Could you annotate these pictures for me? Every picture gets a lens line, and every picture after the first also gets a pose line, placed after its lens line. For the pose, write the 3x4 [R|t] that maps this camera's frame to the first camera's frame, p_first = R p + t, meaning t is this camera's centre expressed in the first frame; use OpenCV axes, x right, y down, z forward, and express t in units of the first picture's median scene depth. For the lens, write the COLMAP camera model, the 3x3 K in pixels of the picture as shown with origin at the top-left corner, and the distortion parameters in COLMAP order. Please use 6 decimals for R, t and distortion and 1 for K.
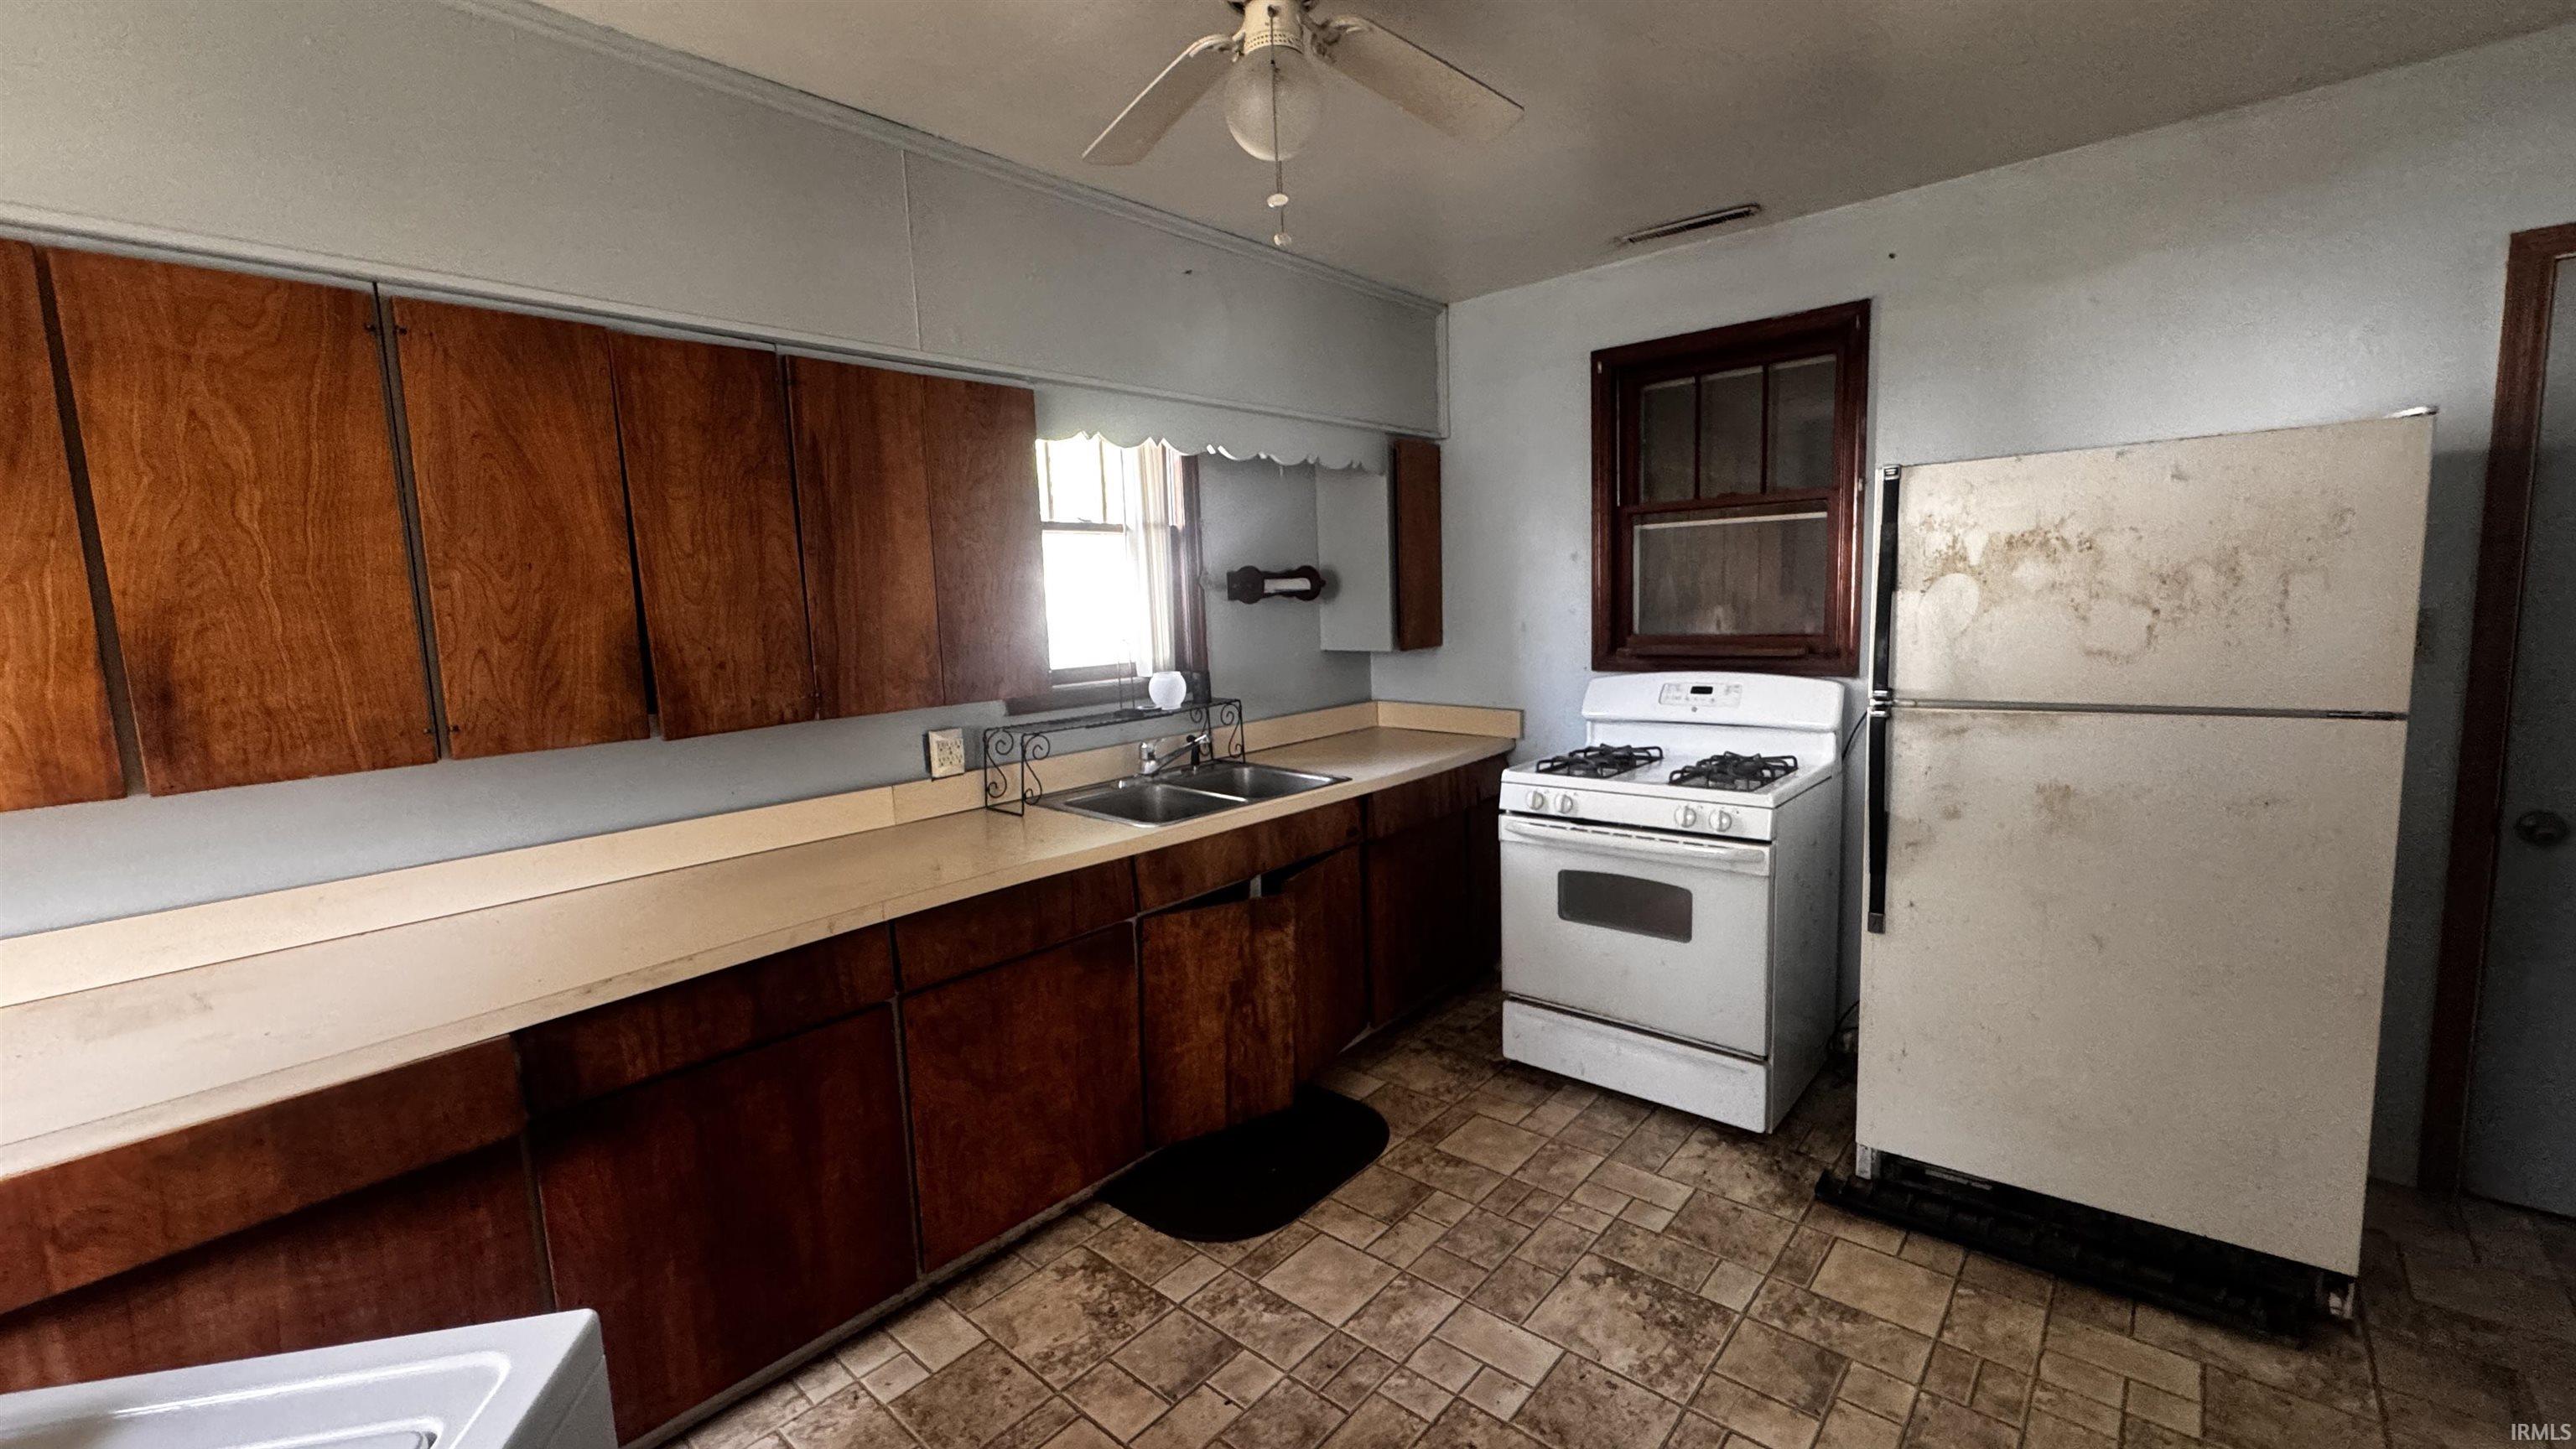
lens RADIAL K [[1030.3, 0, 1291.0], [0, 1030.3, 720.7], [0, 0, 1]] dist [-0.003147, -0.000158]
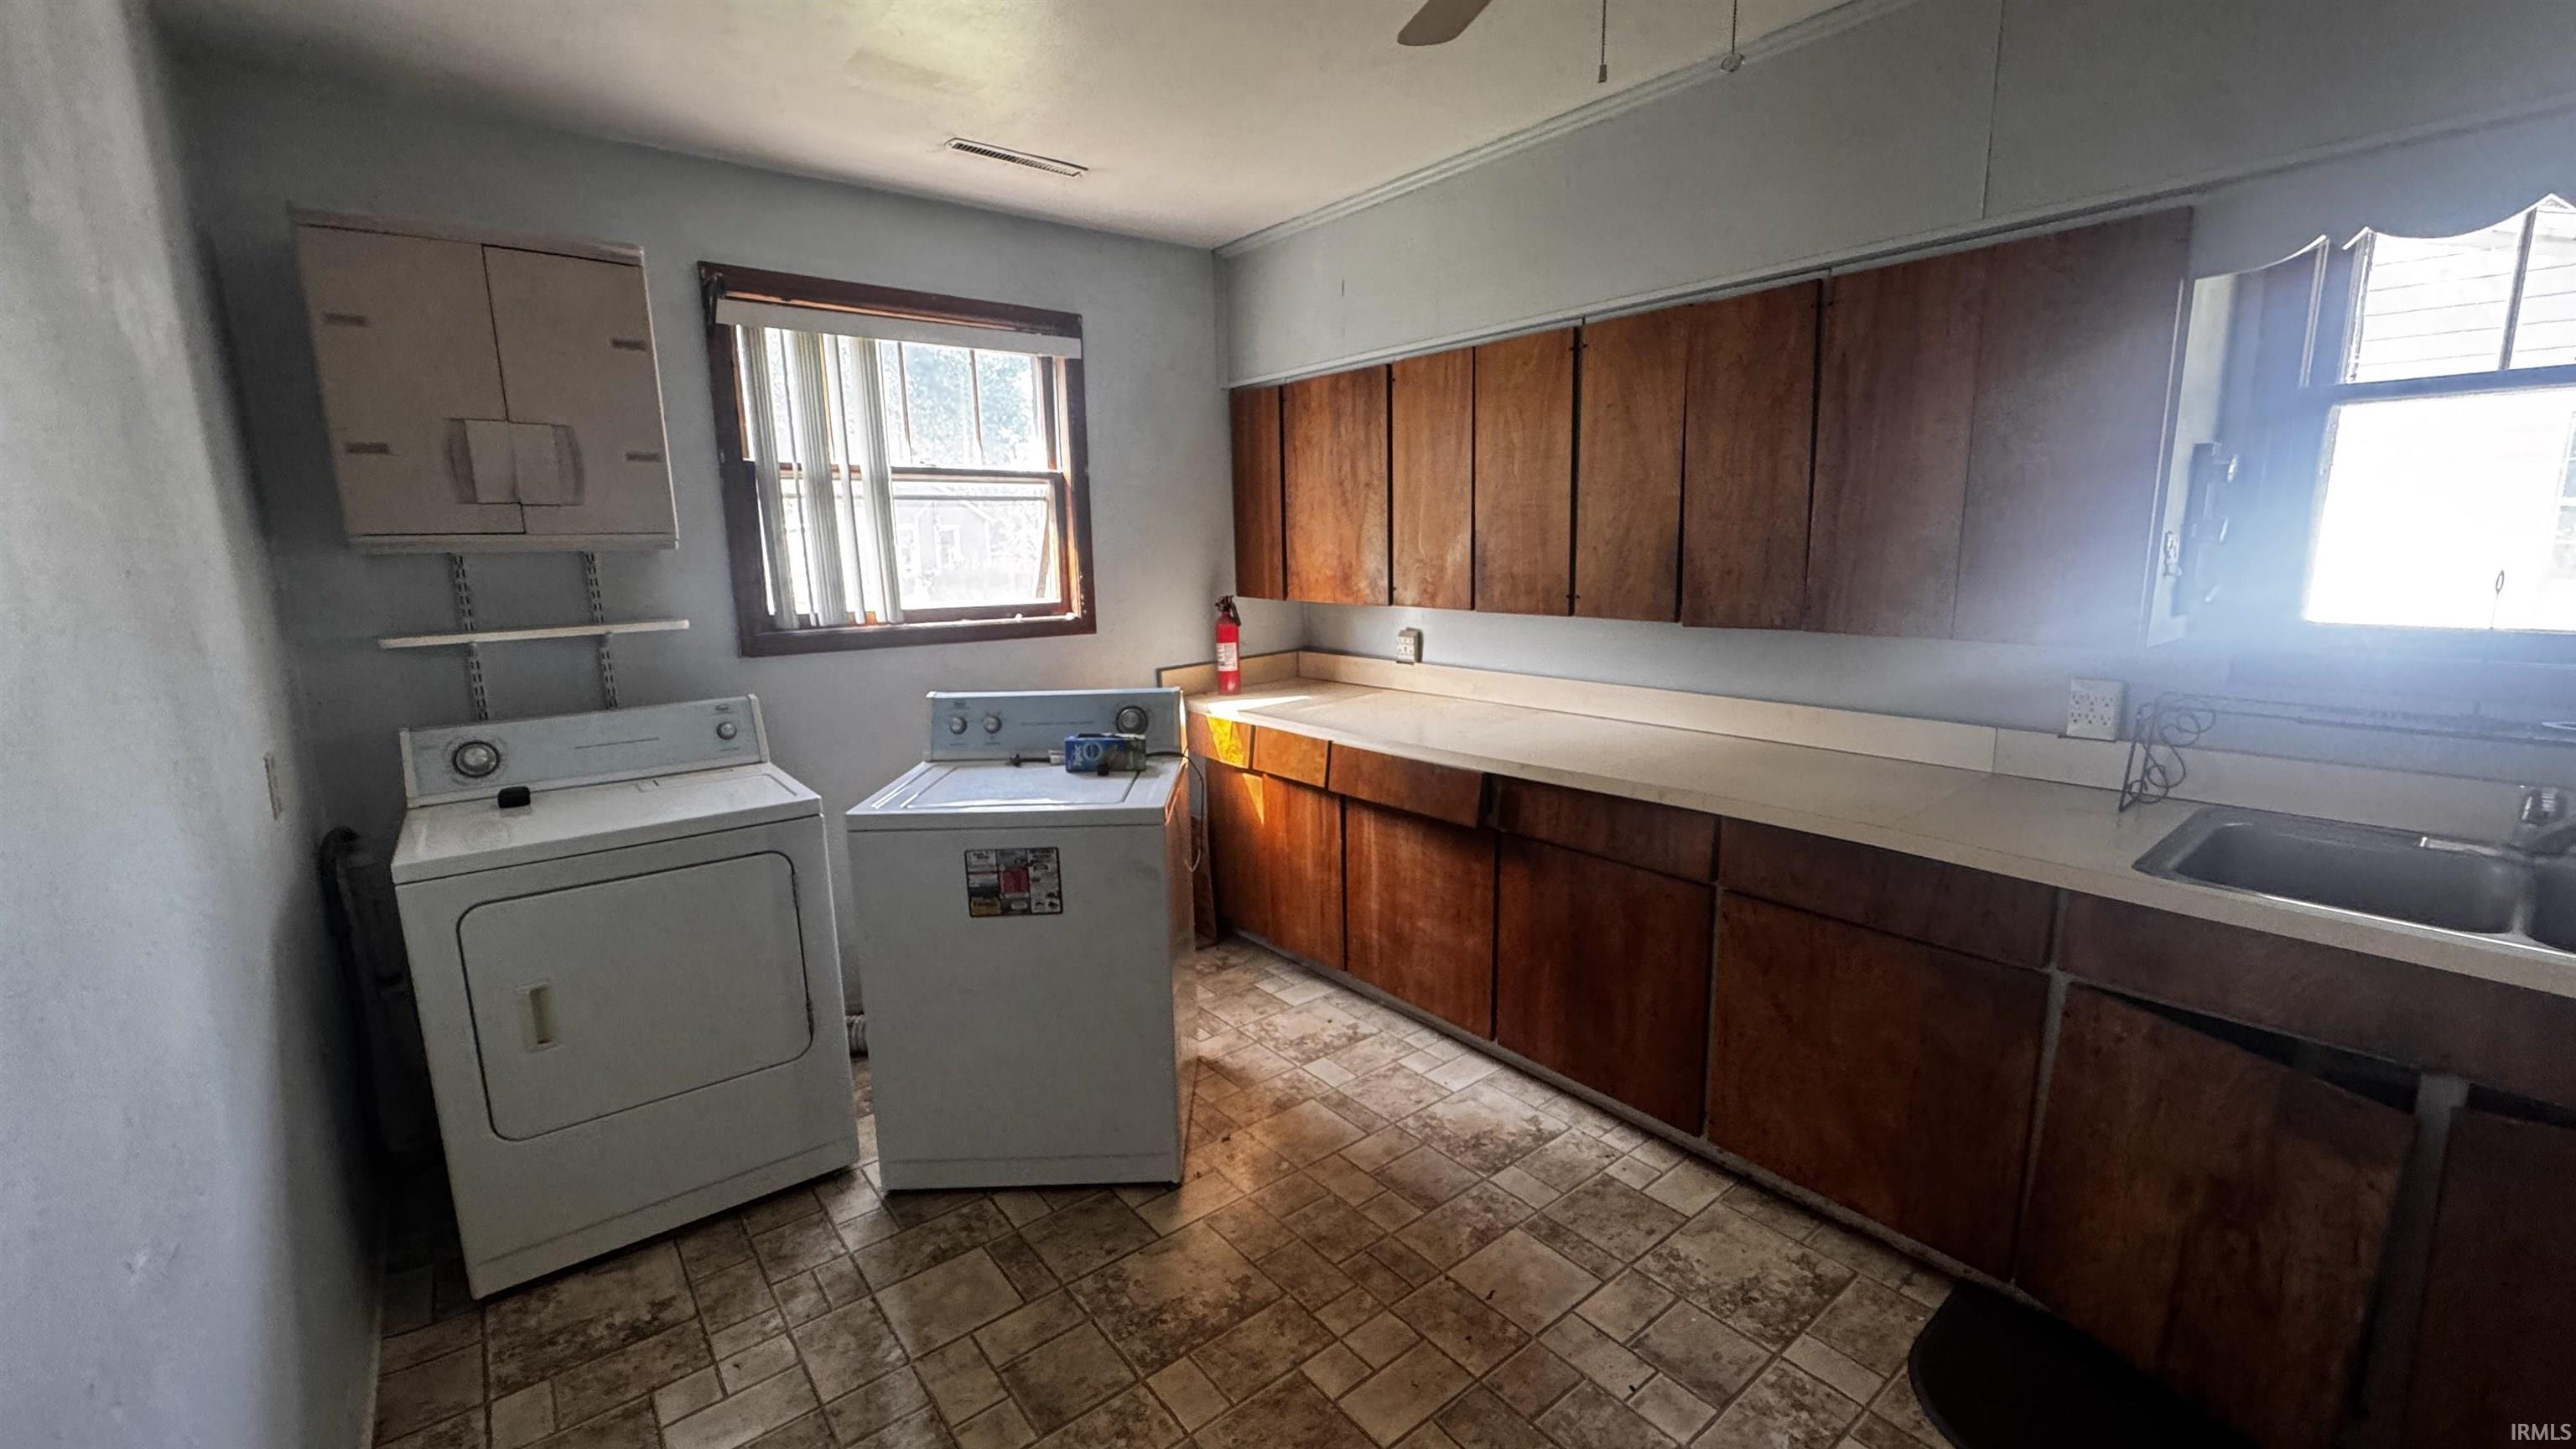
lens RADIAL K [[1030.3, 0, 1292.4], [0, 1030.3, 725.3], [0, 0, 1]] dist [-0.003147, -0.000158]
pose [[-0.170796, 0.213473, -0.961903, 0.713621], [-0.096723, 0.967900, 0.231978, -0.108243], [0.980547, 0.132659, -0.144666, 0.692515]]
